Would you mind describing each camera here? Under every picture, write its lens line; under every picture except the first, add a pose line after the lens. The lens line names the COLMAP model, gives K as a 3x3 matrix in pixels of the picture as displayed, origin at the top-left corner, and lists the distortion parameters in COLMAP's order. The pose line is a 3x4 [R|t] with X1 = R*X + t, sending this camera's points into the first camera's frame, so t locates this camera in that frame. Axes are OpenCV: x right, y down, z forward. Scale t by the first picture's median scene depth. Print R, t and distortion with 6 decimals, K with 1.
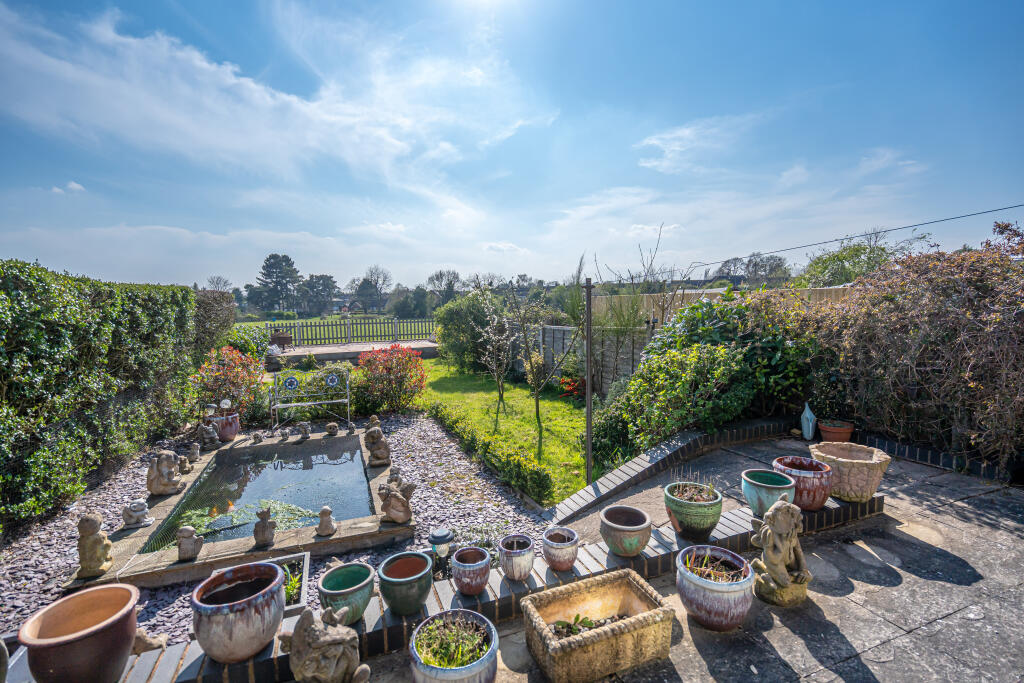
lens RADIAL K [[447.3, 0, 508.6], [0, 447.3, 337.4], [0, 0, 1]] dist [-0.008557, 0.000283]
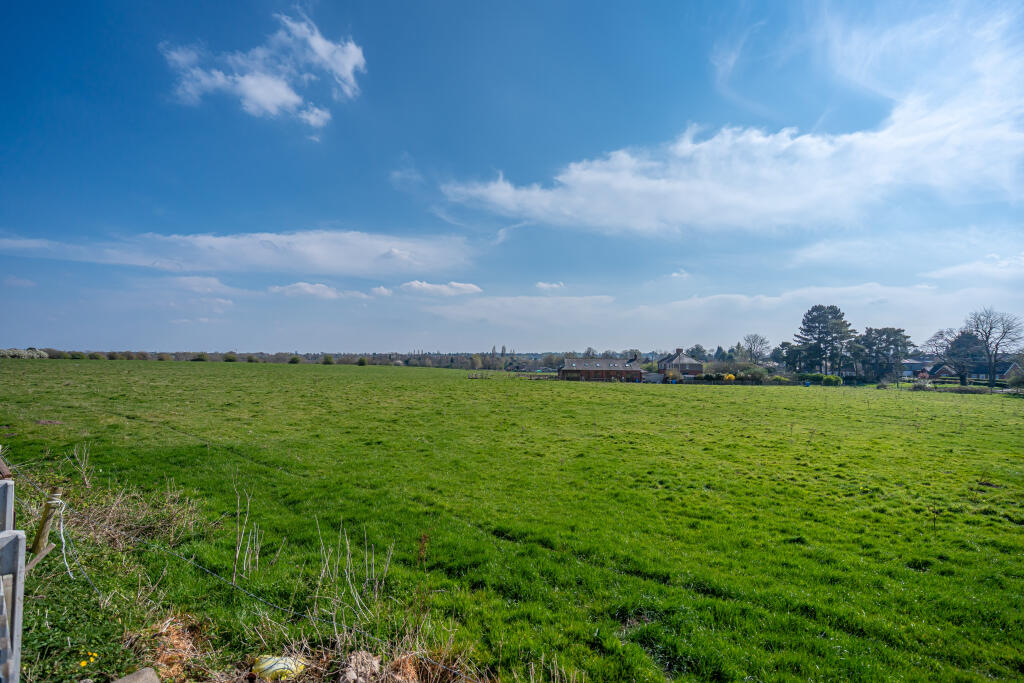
lens RADIAL K [[447.3, 0, 508.6], [0, 447.3, 337.4], [0, 0, 1]] dist [-0.008557, 0.000283]
pose [[0.445056, -0.030438, -0.894985, -0.032875], [-0.091249, 0.992679, -0.079136, -0.007542], [0.890841, 0.116887, 0.439021, 0.109700]]
